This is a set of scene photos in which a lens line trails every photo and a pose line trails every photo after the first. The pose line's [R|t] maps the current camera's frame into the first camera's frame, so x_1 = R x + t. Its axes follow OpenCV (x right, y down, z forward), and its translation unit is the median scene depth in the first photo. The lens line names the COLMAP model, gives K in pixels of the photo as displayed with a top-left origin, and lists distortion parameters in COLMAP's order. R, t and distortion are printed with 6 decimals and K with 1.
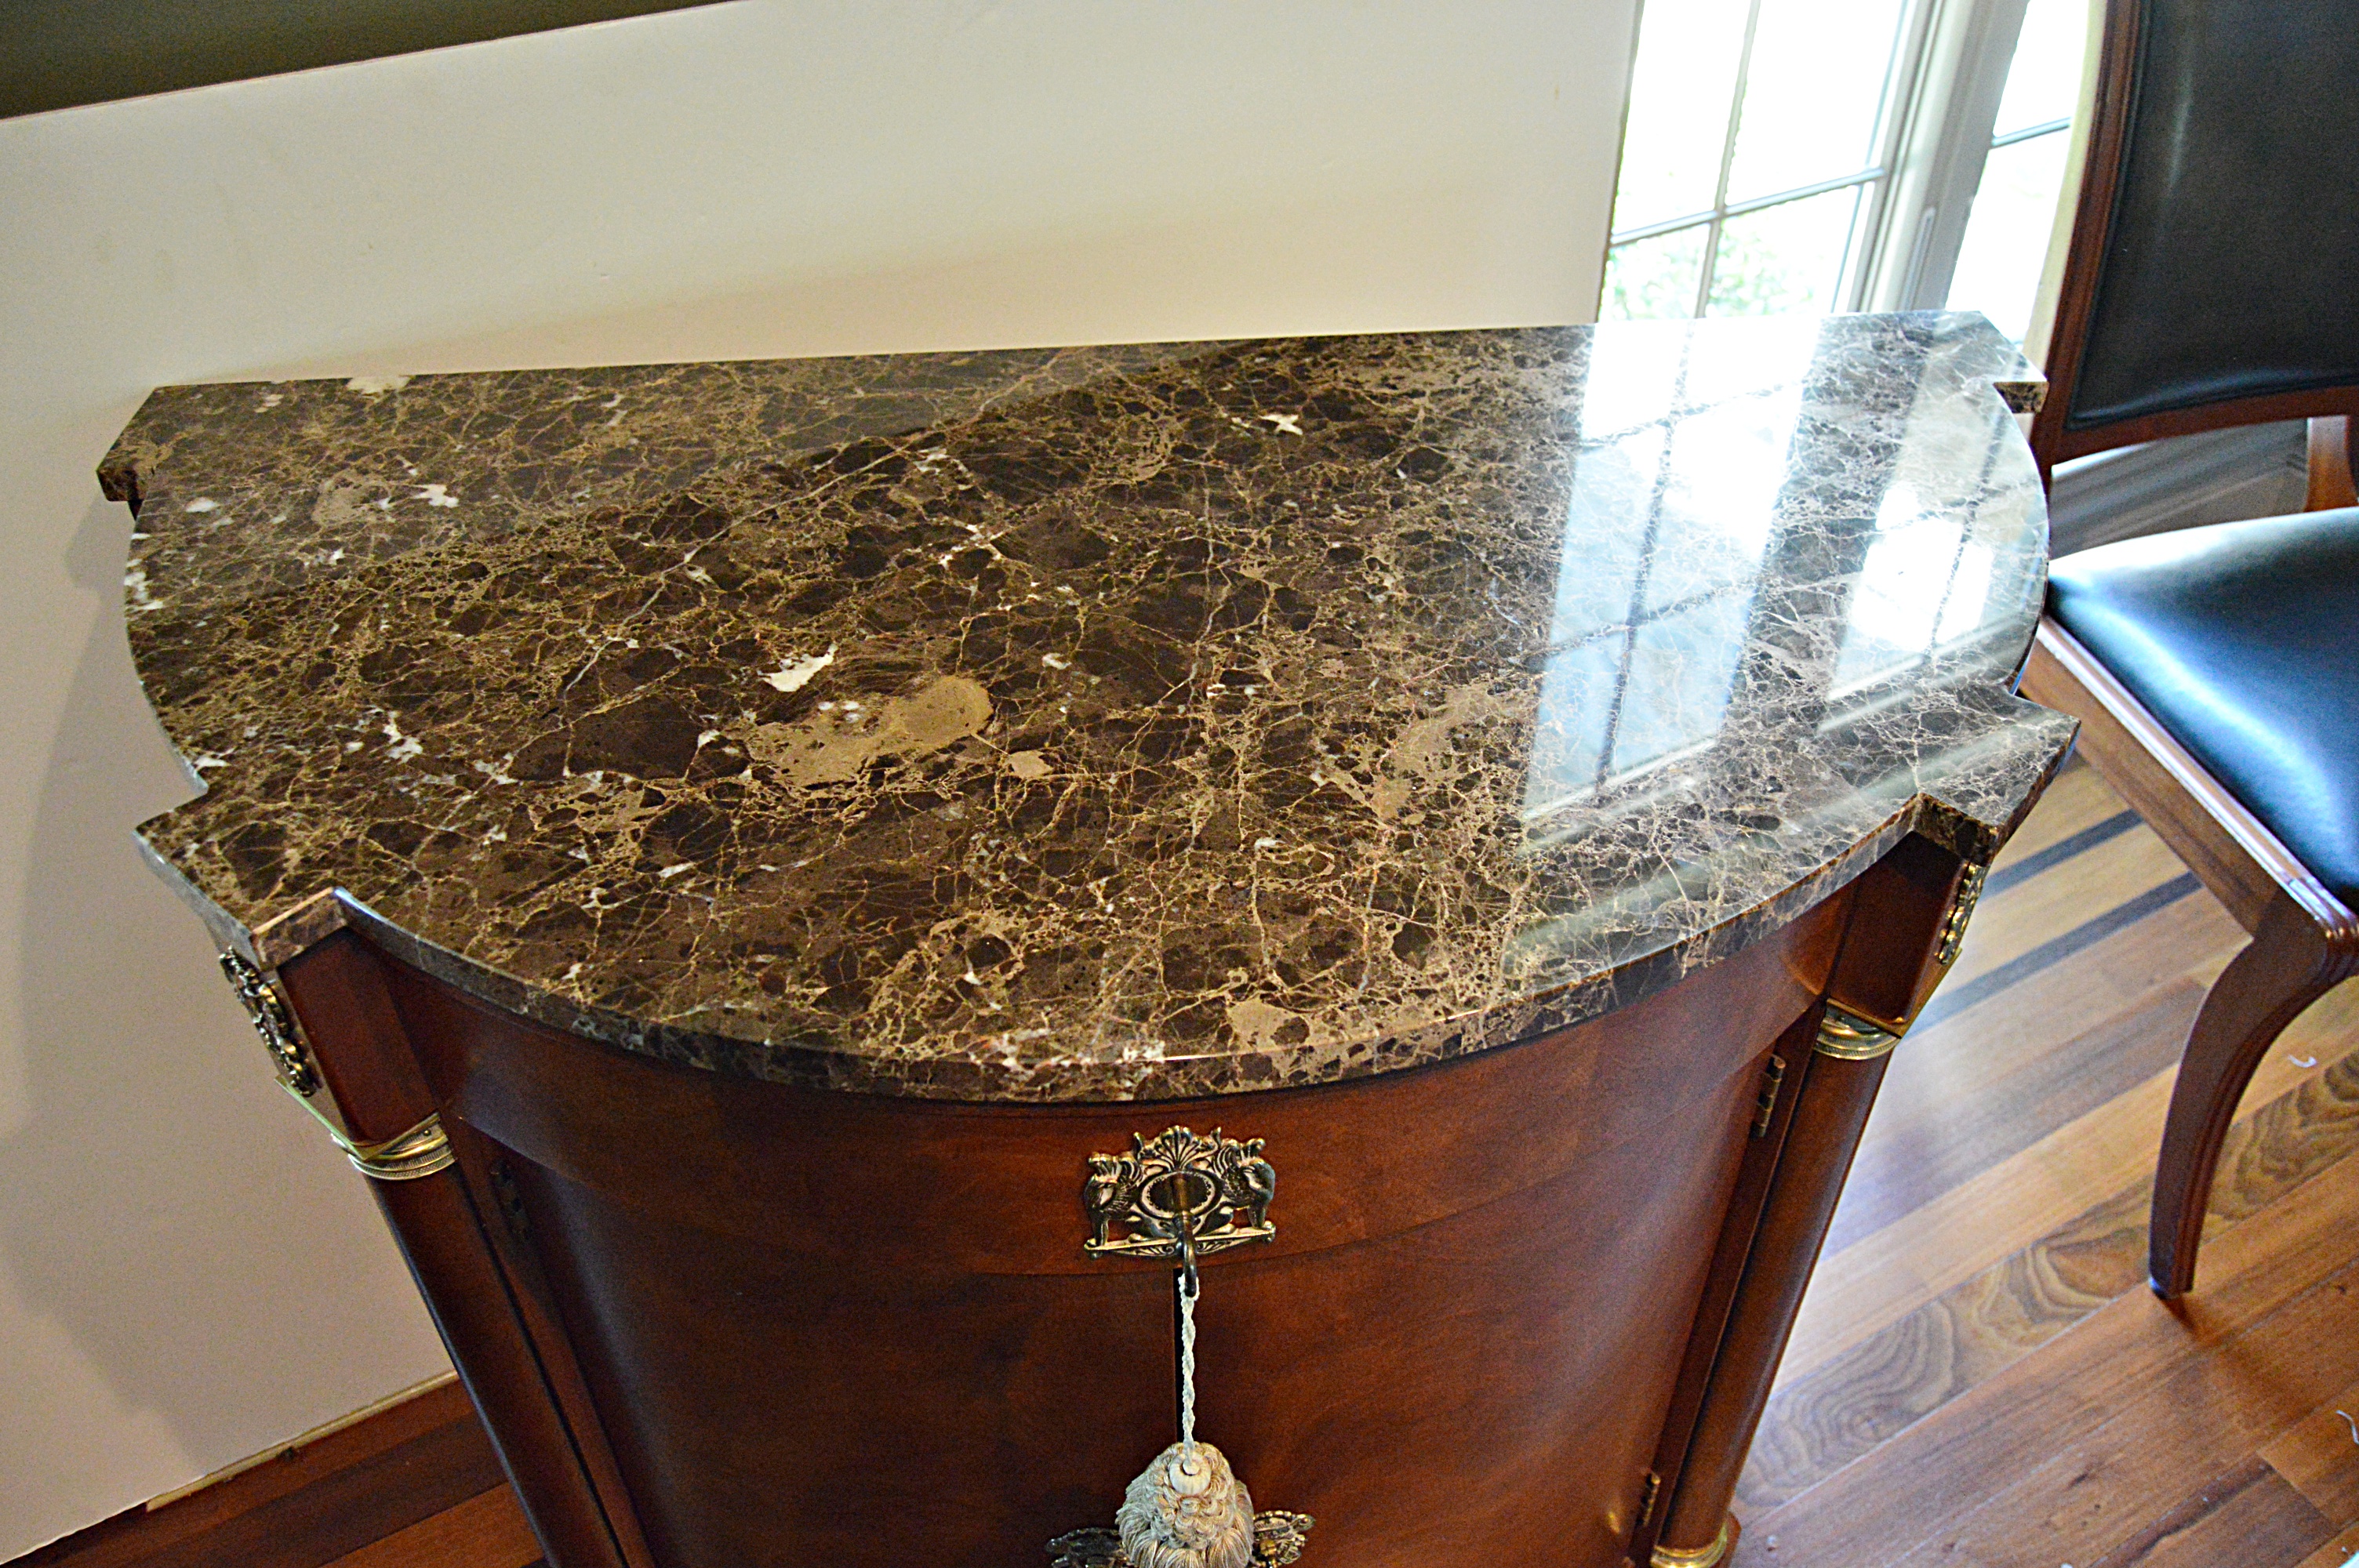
lens RADIAL K [[1792.4, 0, 1185.5], [0, 1792.4, 783.3], [0, 0, 1]] dist [-0.009342, -0.003154]
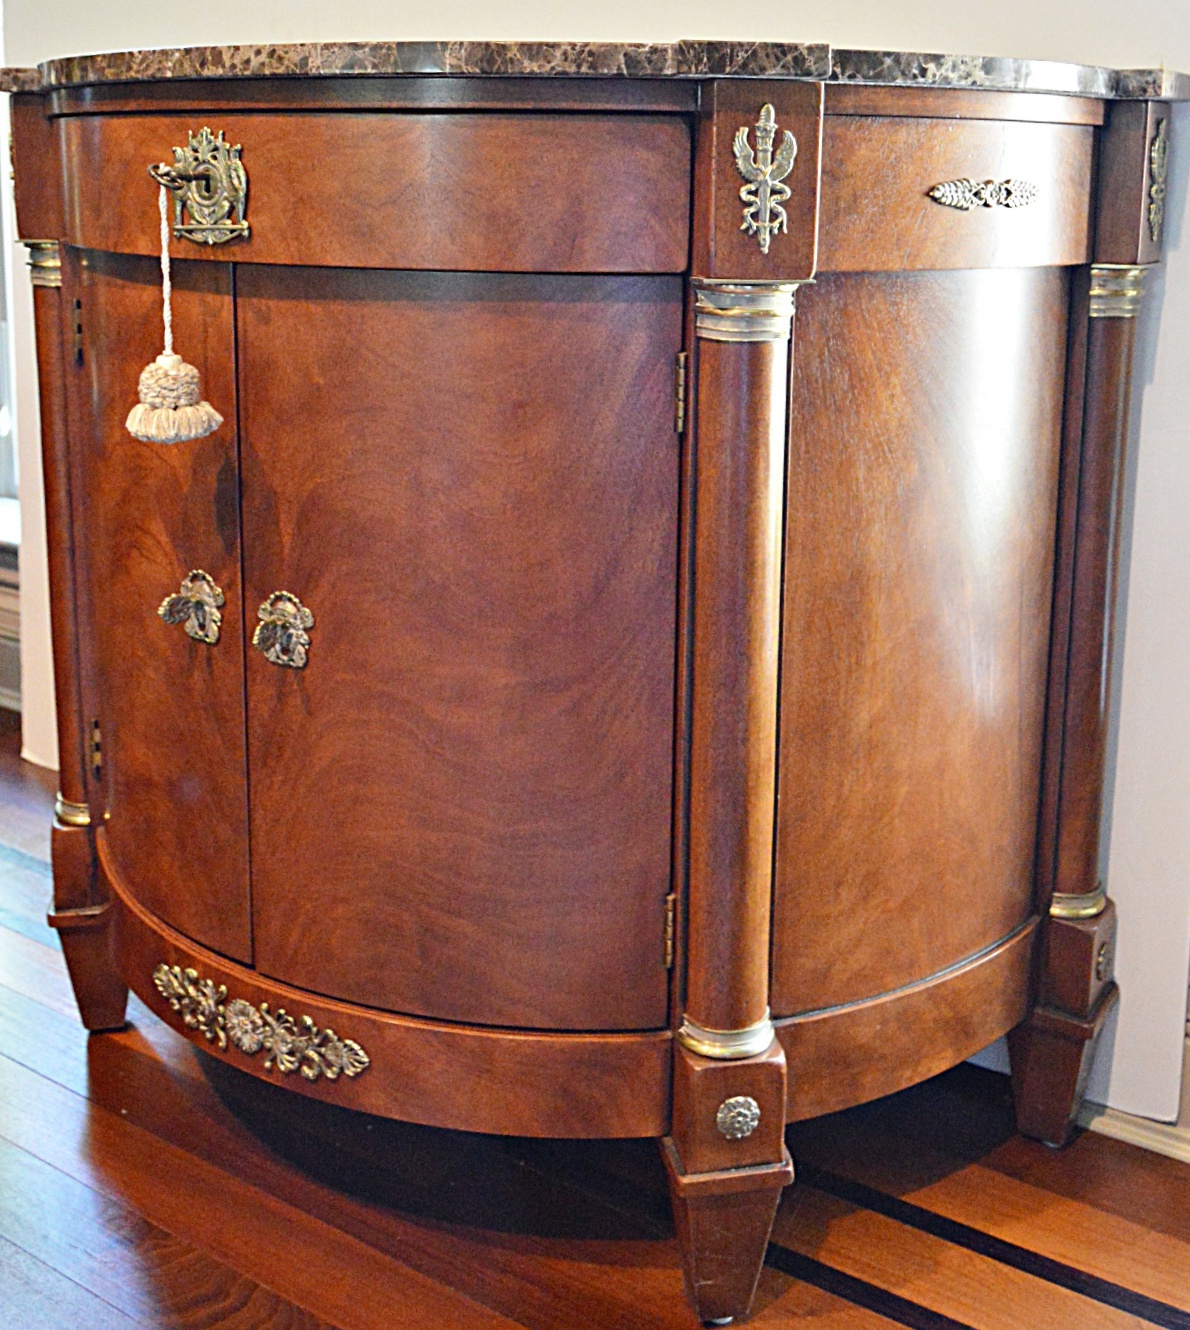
lens RADIAL K [[1607.6, 0, 595.7], [0, 1607.6, 504.9], [0, 0, 1]] dist [-0.021532, 0.000000]
pose [[0.764651, 0.144241, -0.628095, 1.454293], [-0.423233, 0.847382, -0.320650, 0.918119], [0.485985, 0.511016, 0.709000, 0.234761]]
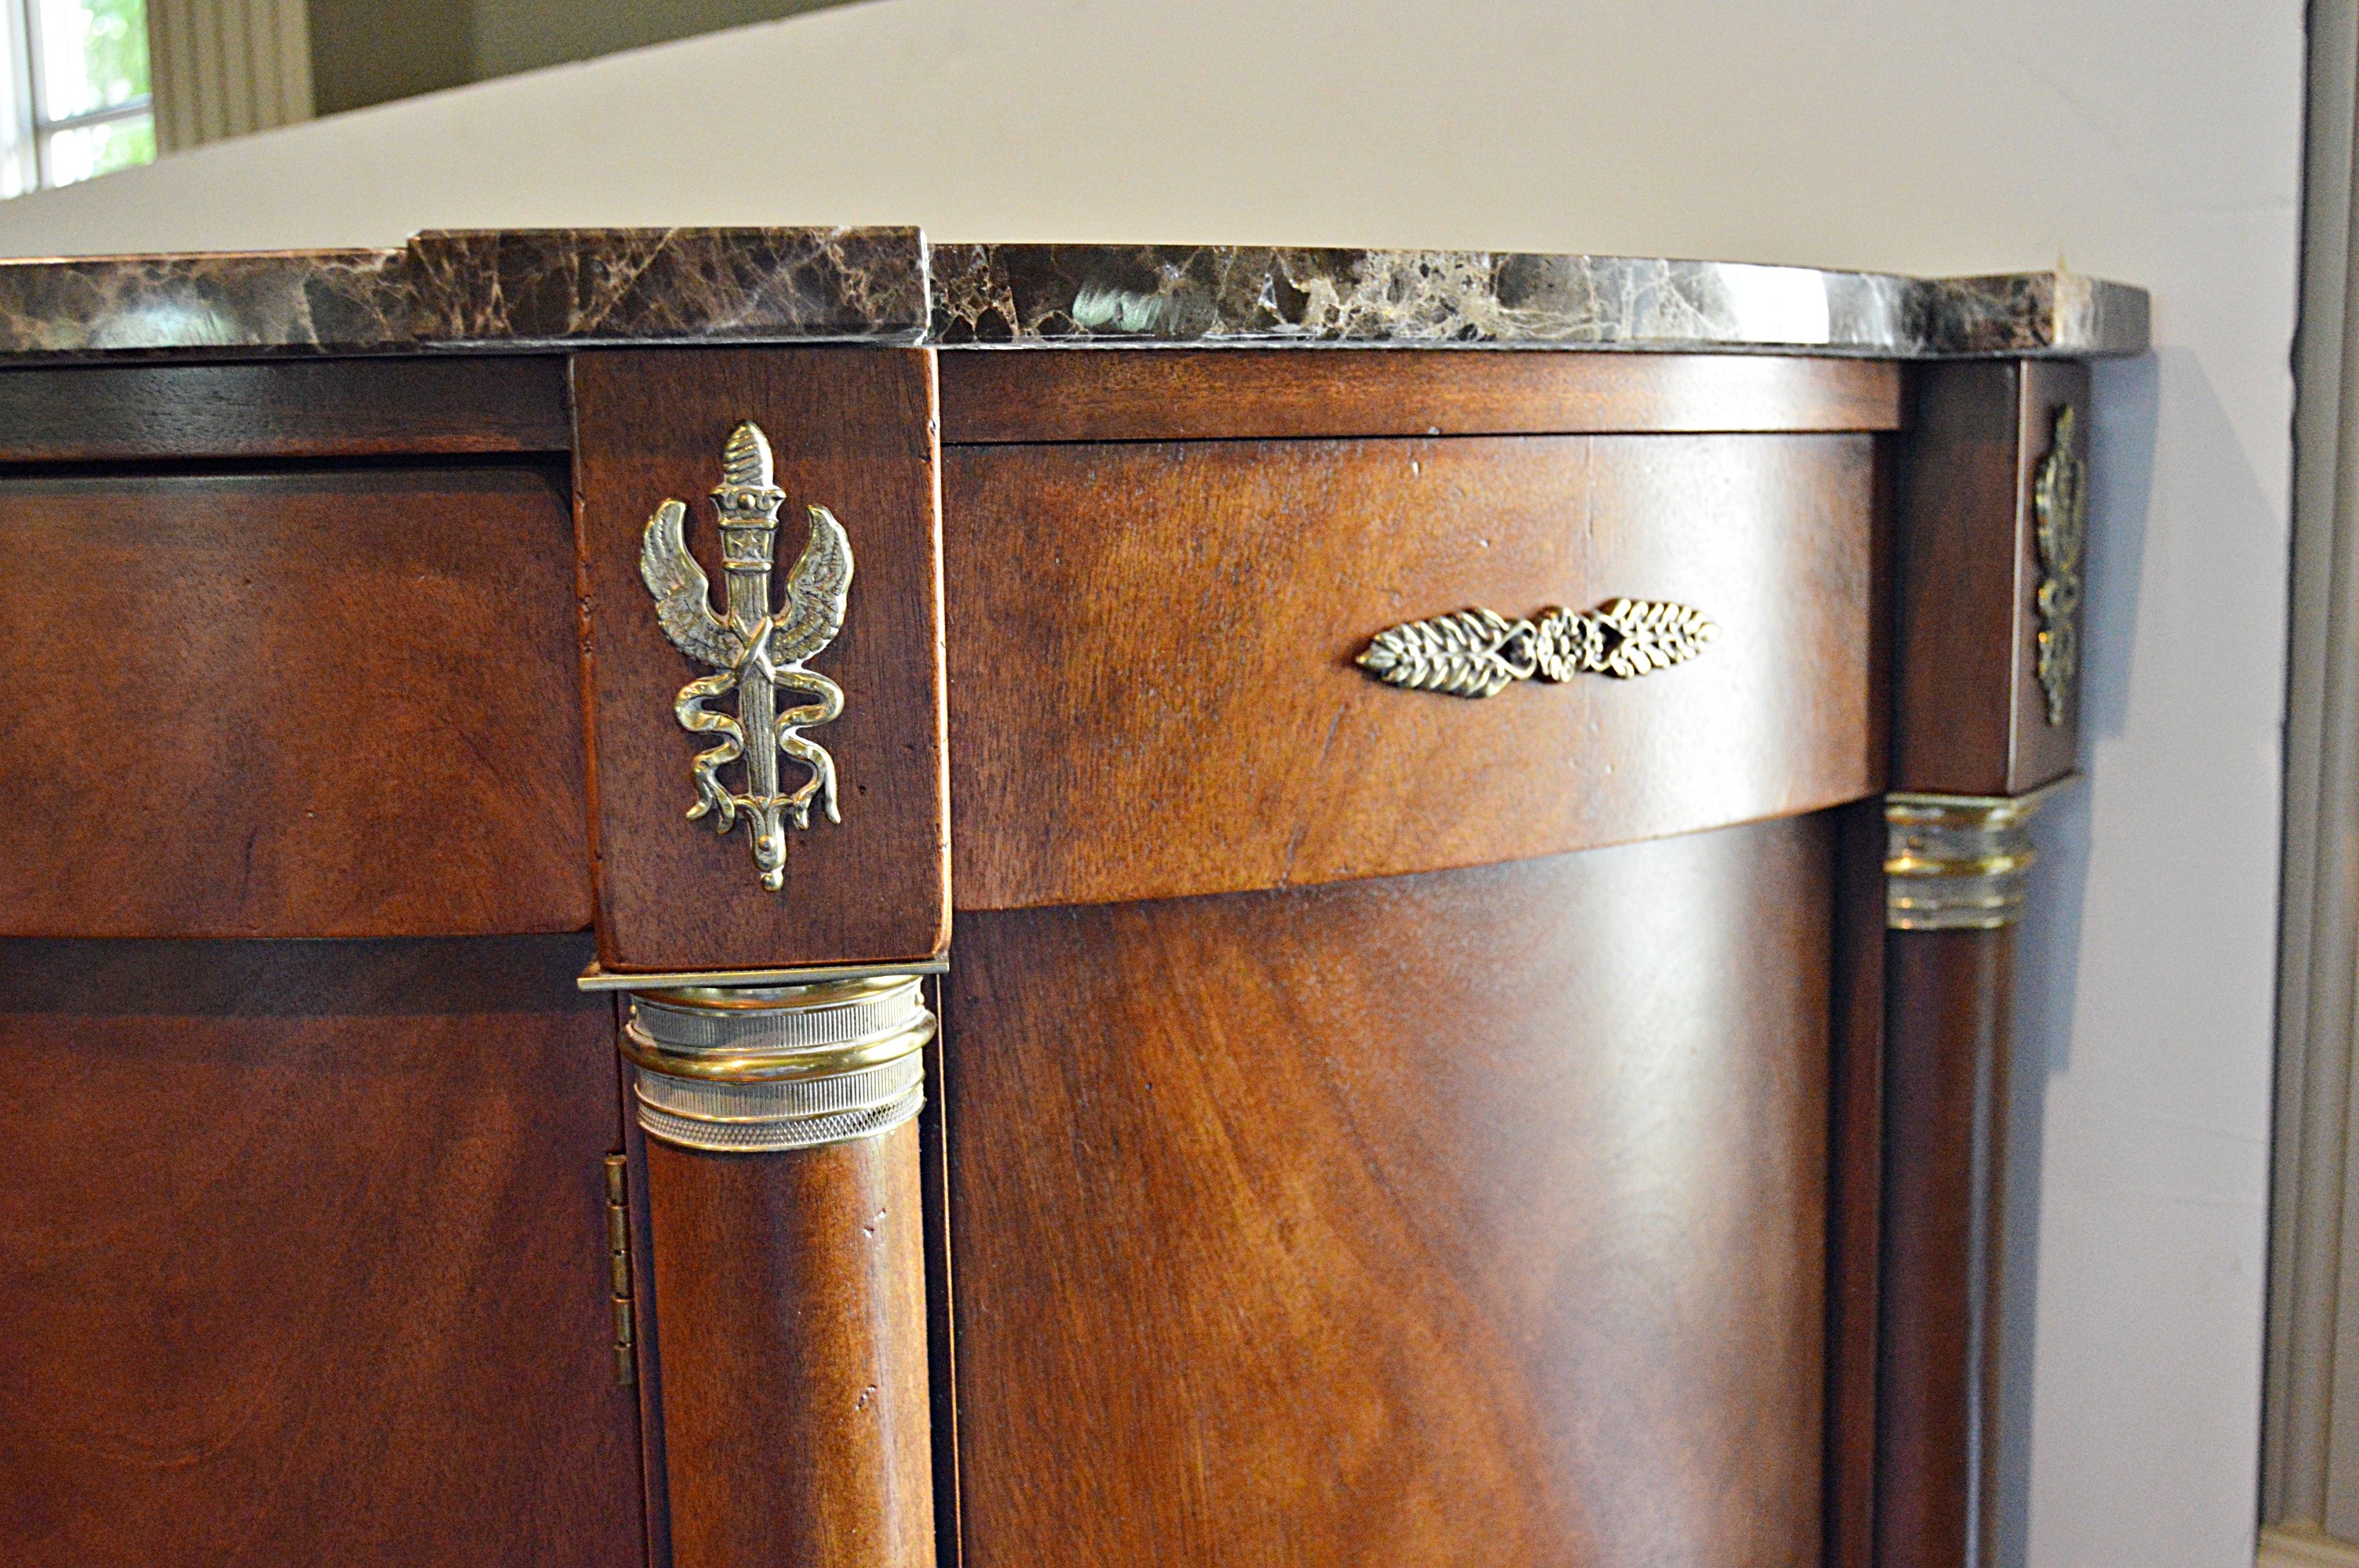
lens RADIAL K [[2192.6, 0, 1237.3], [0, 2192.6, 823.6], [0, 0, 1]] dist [-0.013059, 0.000000]
pose [[0.732321, 0.102434, -0.673211, 1.119236], [-0.422377, 0.843794, -0.331074, 0.281118], [0.534138, 0.526801, 0.661193, 0.921575]]
